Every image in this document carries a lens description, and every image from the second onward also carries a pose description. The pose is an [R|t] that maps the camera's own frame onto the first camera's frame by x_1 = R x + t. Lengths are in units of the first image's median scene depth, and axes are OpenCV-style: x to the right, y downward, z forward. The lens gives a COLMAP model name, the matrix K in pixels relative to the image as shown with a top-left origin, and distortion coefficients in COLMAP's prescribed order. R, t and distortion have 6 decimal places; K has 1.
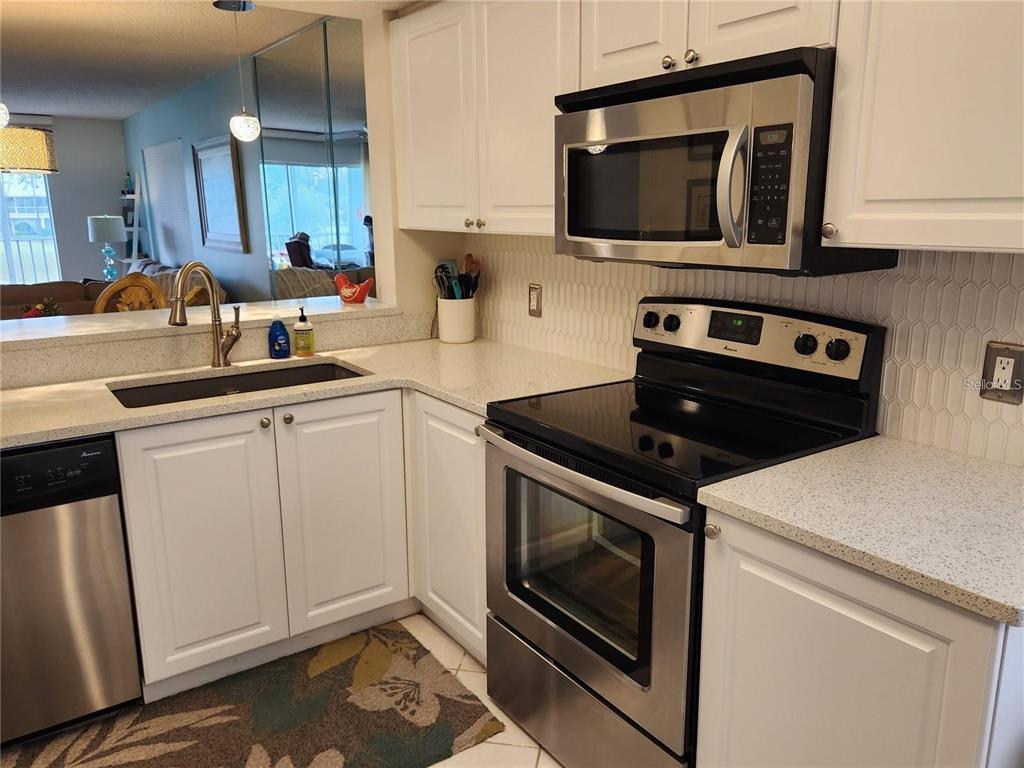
lens RADIAL K [[762.0, 0, 512.0], [0, 762.0, 384.0], [0, 0, 1]] dist [0.015174, -0.002450]
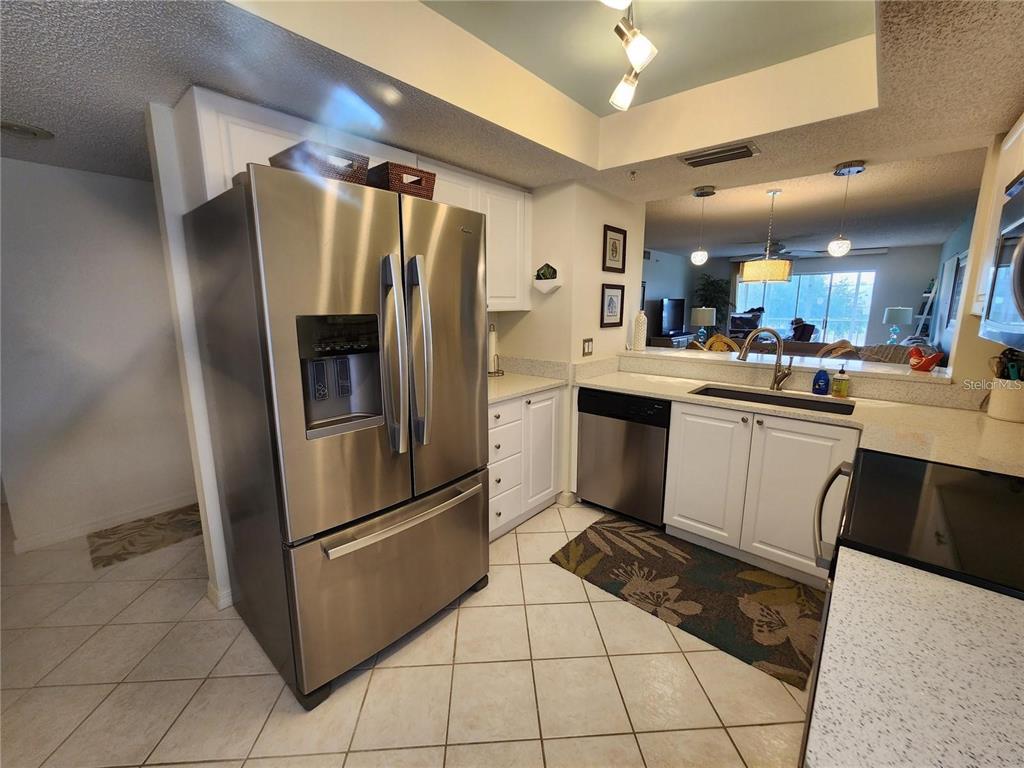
lens RADIAL K [[415.8, 0, 515.6], [0, 415.8, 379.8], [0, 0, 1]] dist [-0.008279, -0.000553]
pose [[0.224532, 0.178658, -0.957949, 0.385320], [-0.220993, 0.966772, 0.128506, -0.036760], [0.949077, 0.182847, 0.256553, 0.213546]]
